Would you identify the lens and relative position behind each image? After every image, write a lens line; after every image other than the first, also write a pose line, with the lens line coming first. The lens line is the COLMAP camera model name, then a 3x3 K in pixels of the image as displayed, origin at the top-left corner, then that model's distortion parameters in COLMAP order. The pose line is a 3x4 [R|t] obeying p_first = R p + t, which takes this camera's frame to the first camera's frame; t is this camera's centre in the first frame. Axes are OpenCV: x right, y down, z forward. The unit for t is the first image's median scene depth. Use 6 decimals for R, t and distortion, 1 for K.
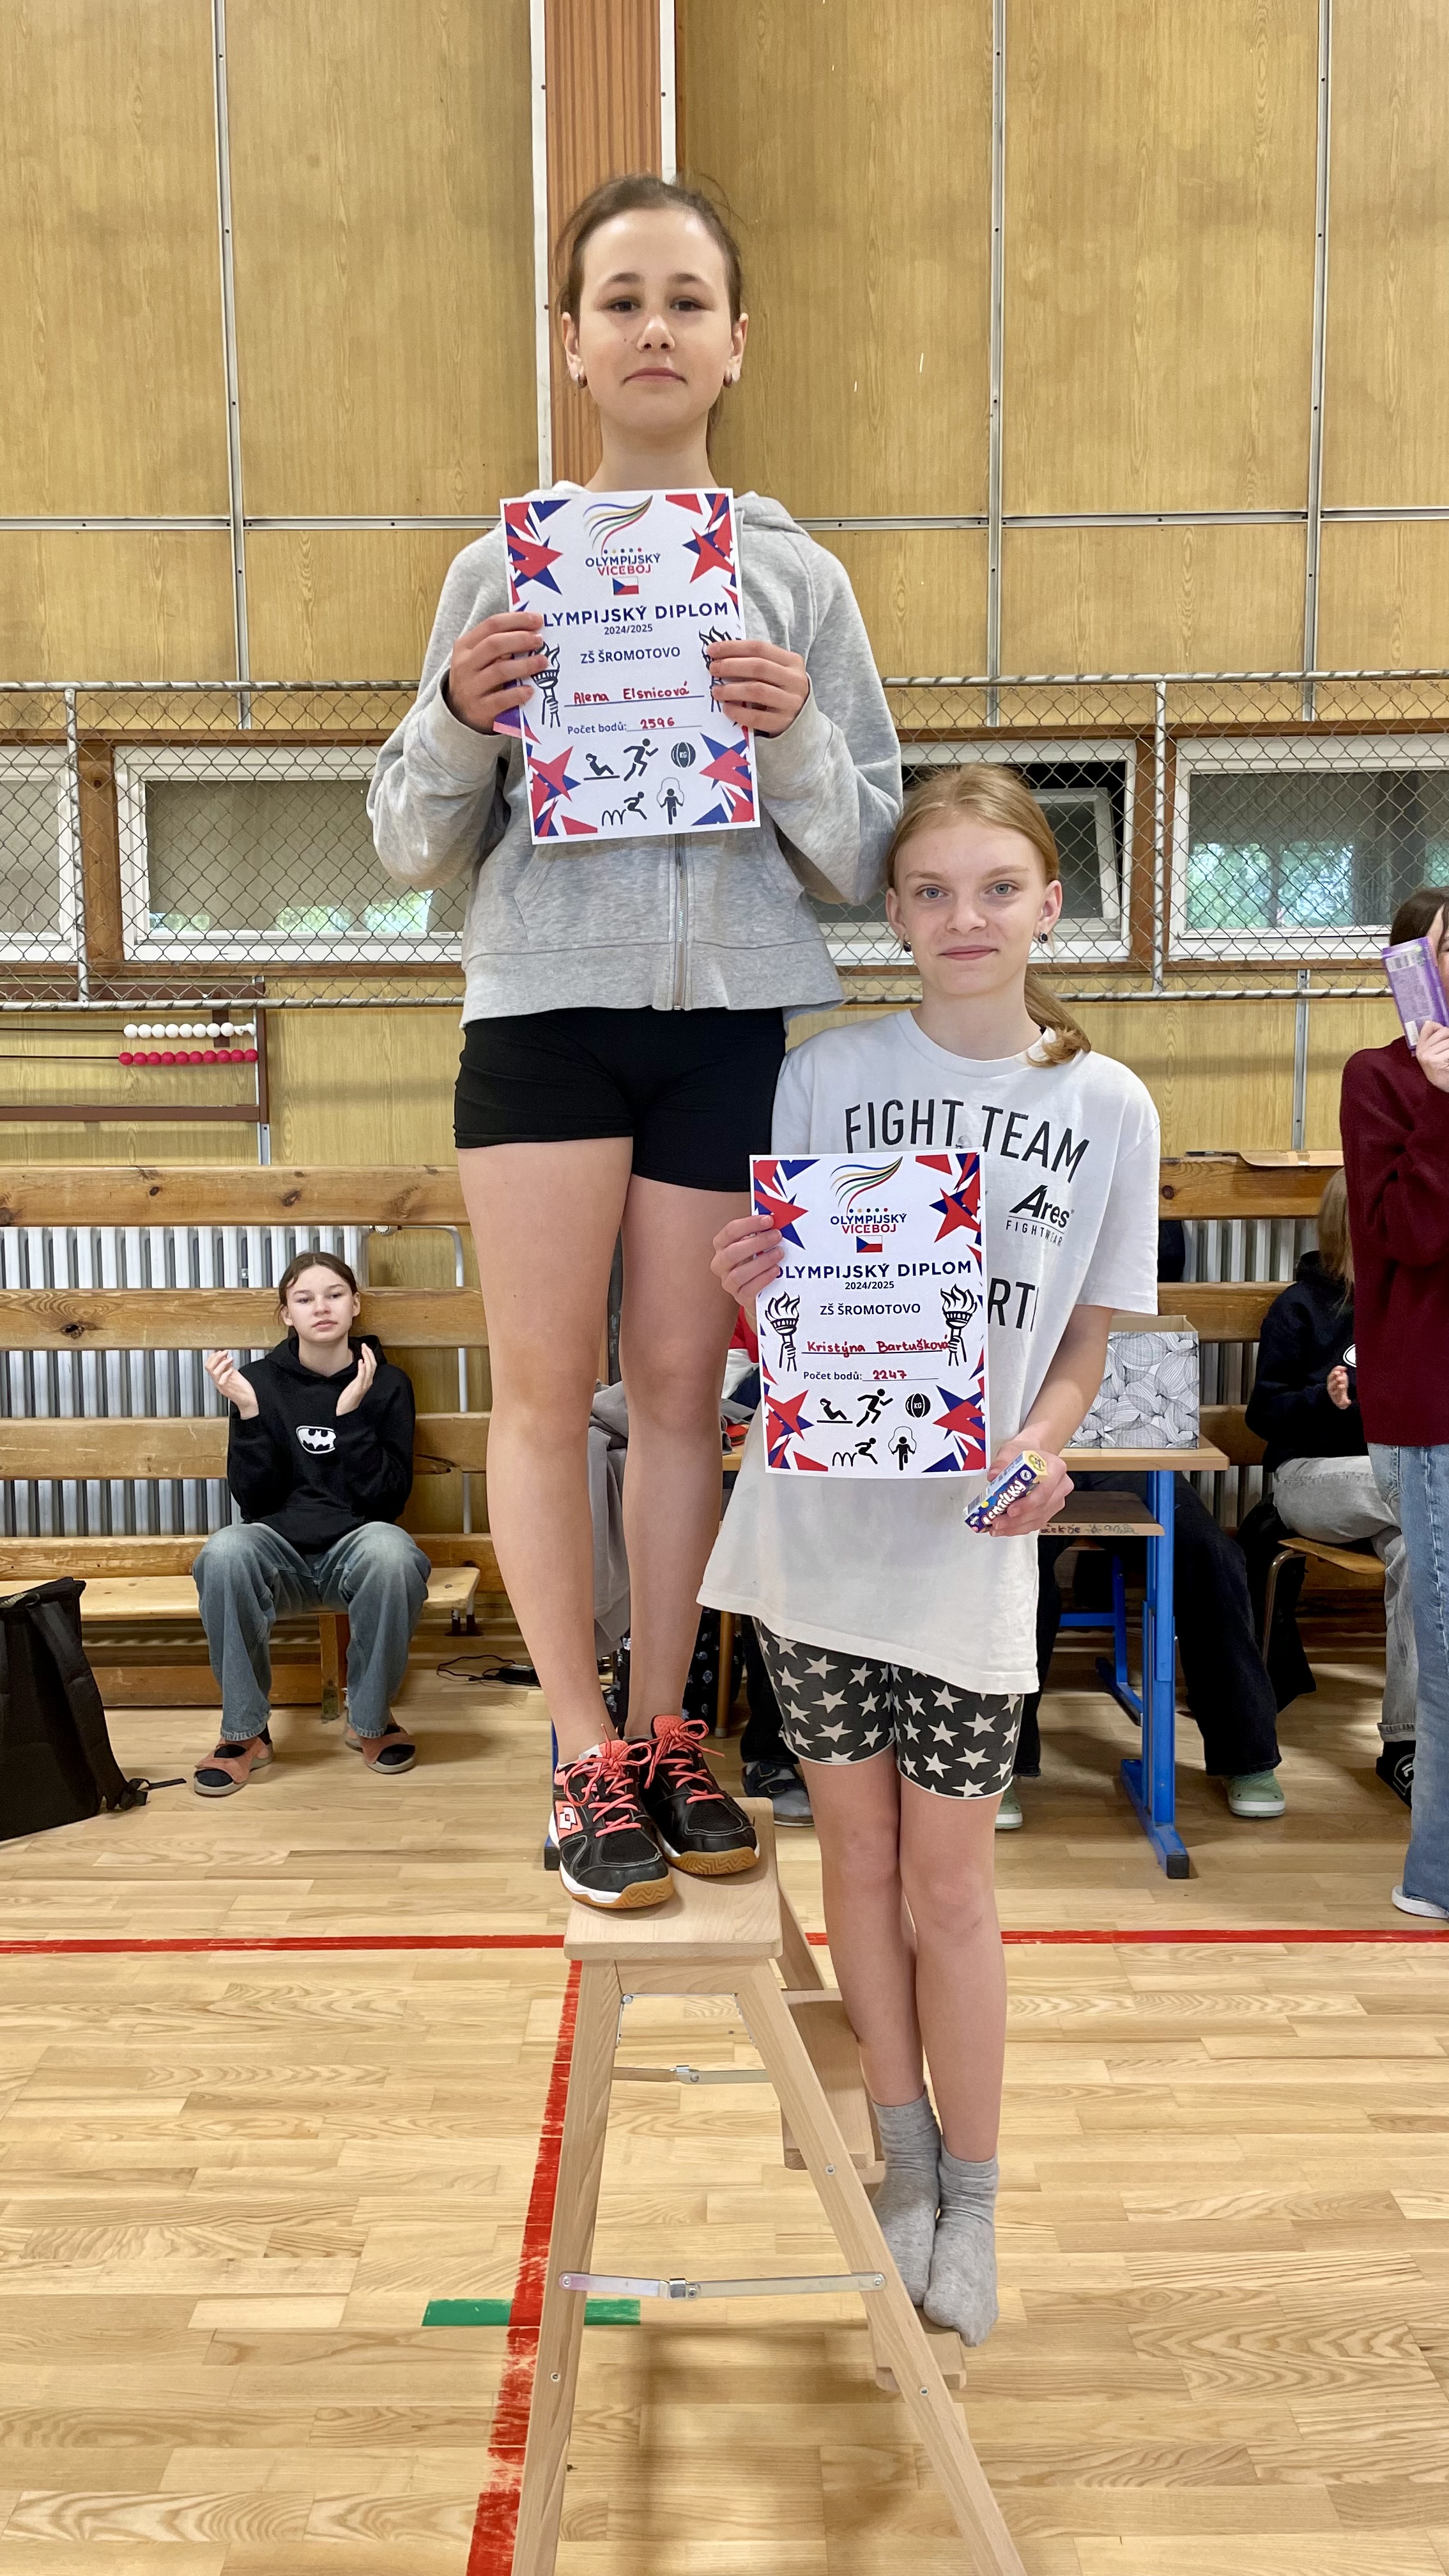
lens RADIAL K [[2009.1, 0, 719.5], [0, 2009.1, 1270.8], [0, 0, 1]] dist [0.084775, -0.125140]
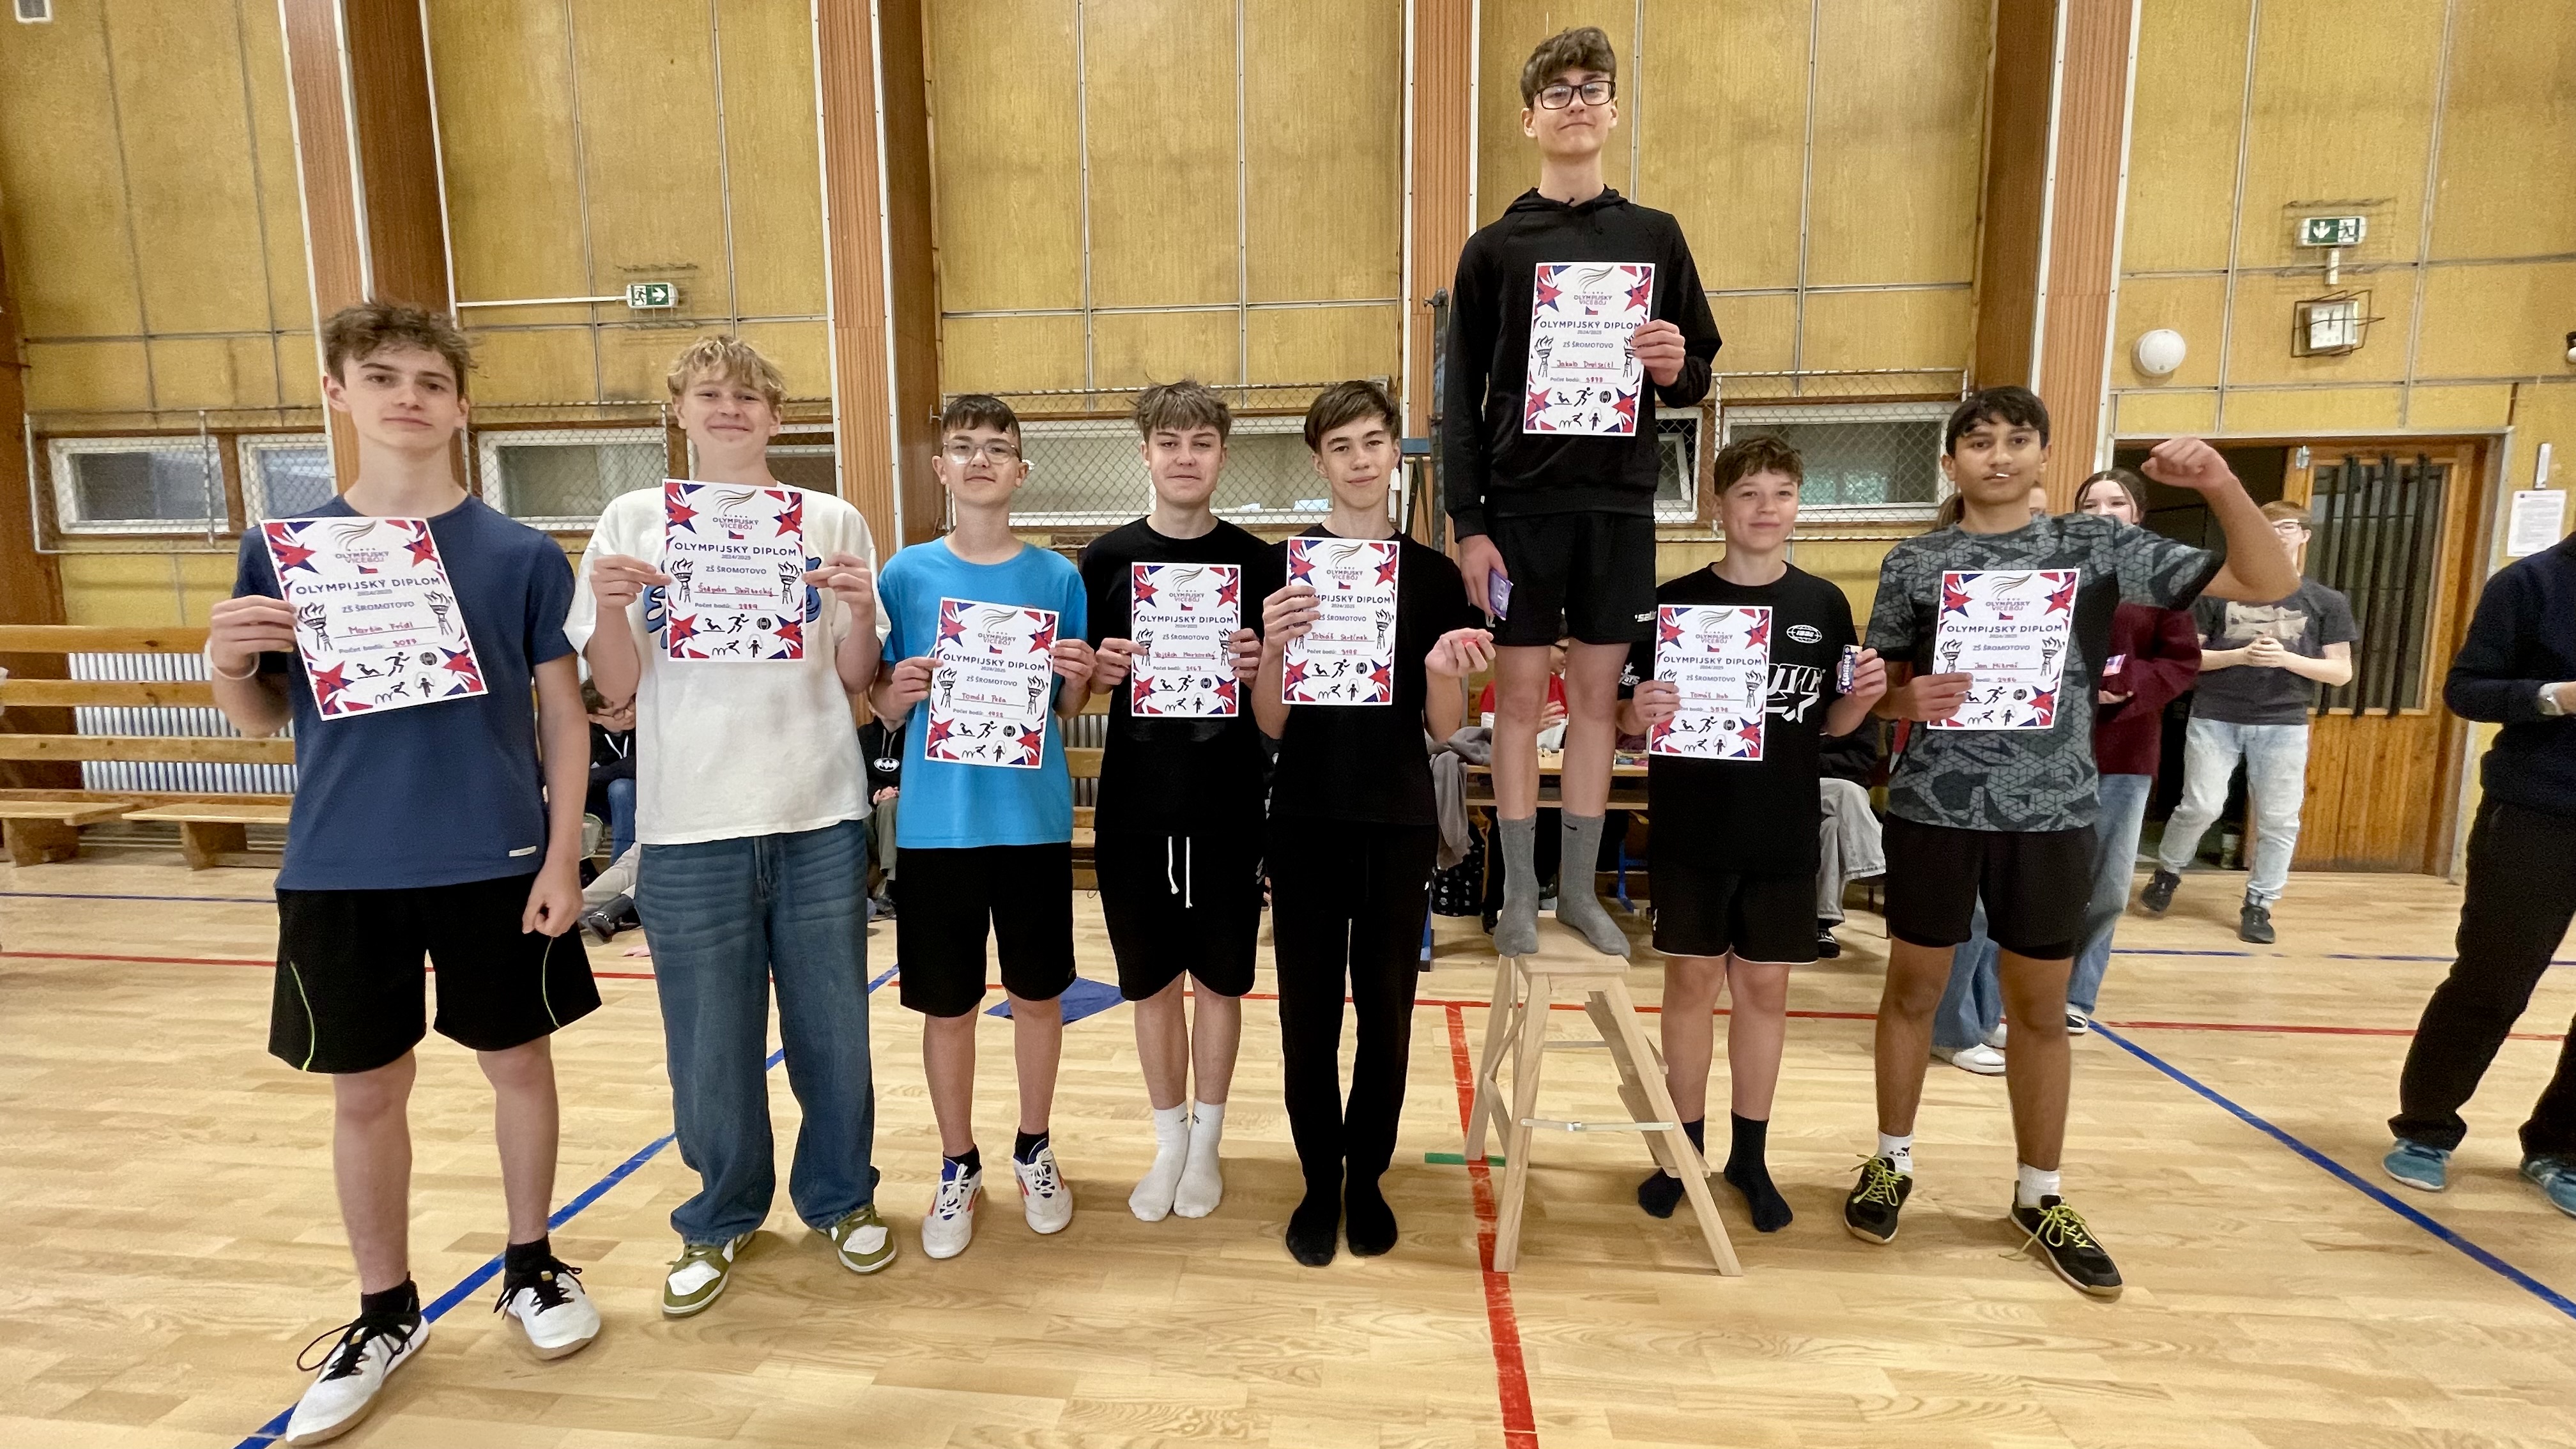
lens RADIAL K [[1065.0, 0, 1272.9], [0, 1065.0, 710.7], [0, 0, 1]] dist [-0.008537, 0.001358]
pose [[0.994986, 0.013912, -0.099040, -0.099958], [-0.012142, 0.999756, 0.018448, 0.013050], [0.099273, -0.017153, 0.994912, -0.053506]]
